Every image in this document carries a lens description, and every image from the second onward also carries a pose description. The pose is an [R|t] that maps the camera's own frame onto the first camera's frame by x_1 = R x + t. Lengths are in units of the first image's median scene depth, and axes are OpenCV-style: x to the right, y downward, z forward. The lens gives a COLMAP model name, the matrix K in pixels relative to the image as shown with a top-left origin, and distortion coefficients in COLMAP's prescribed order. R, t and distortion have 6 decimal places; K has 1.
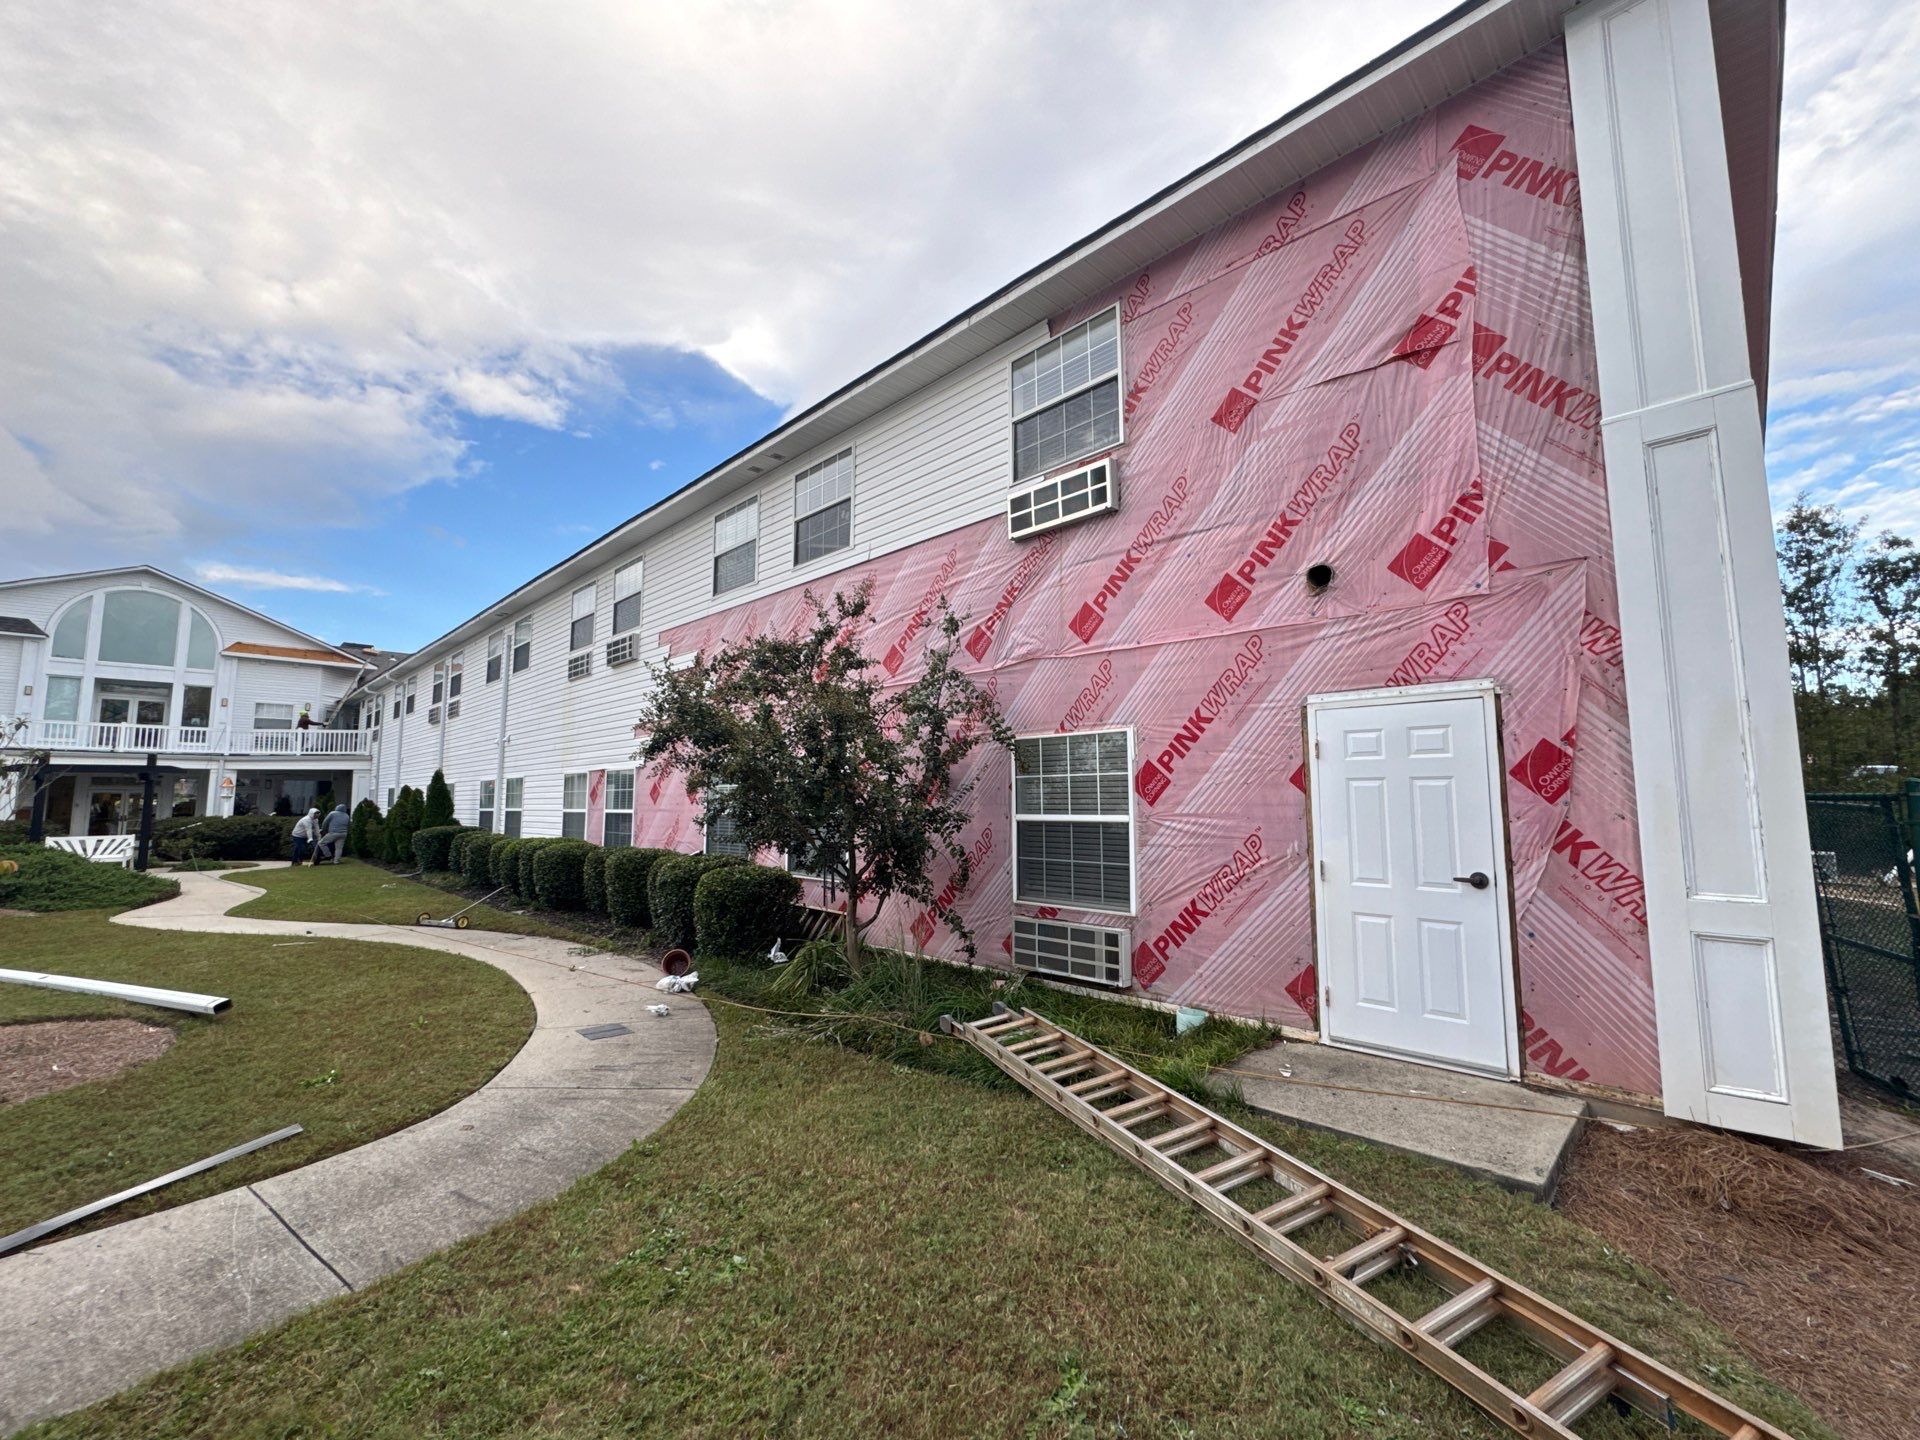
lens RADIAL K [[789.7, 0, 966.3], [0, 789.7, 721.3], [0, 0, 1]] dist [-0.005972, 0.000563]
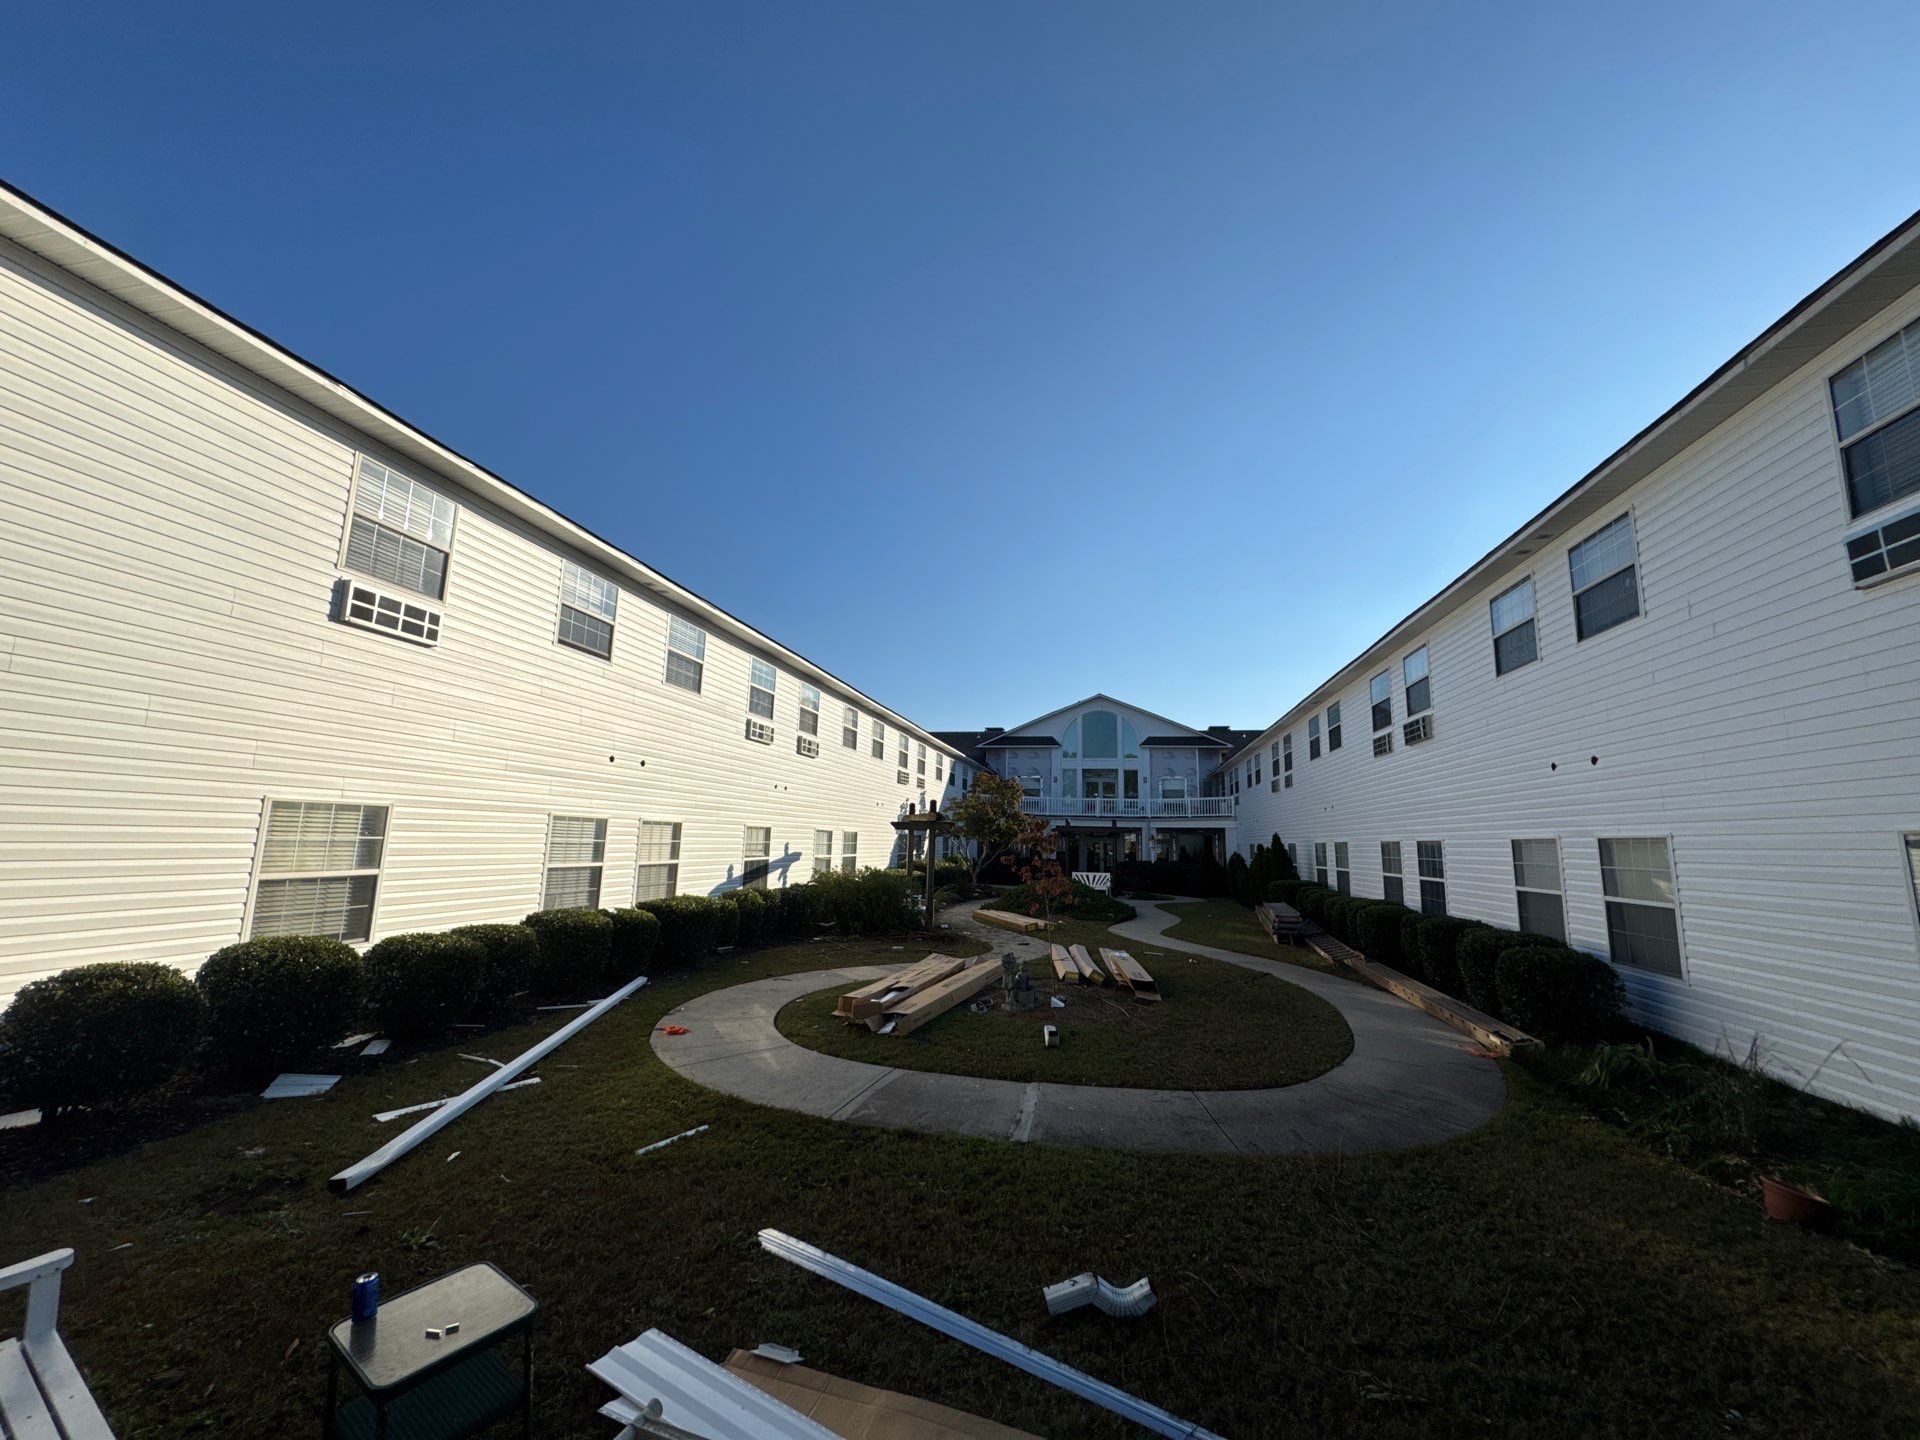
lens RADIAL K [[789.7, 0, 940.8], [0, 789.7, 704.2], [0, 0, 1]] dist [-0.005972, 0.000563]
pose [[0.536100, -0.120589, -0.835497, 0.157584], [0.056880, 0.992655, -0.106775, -0.056605], [0.842236, 0.009719, 0.539021, -0.187259]]
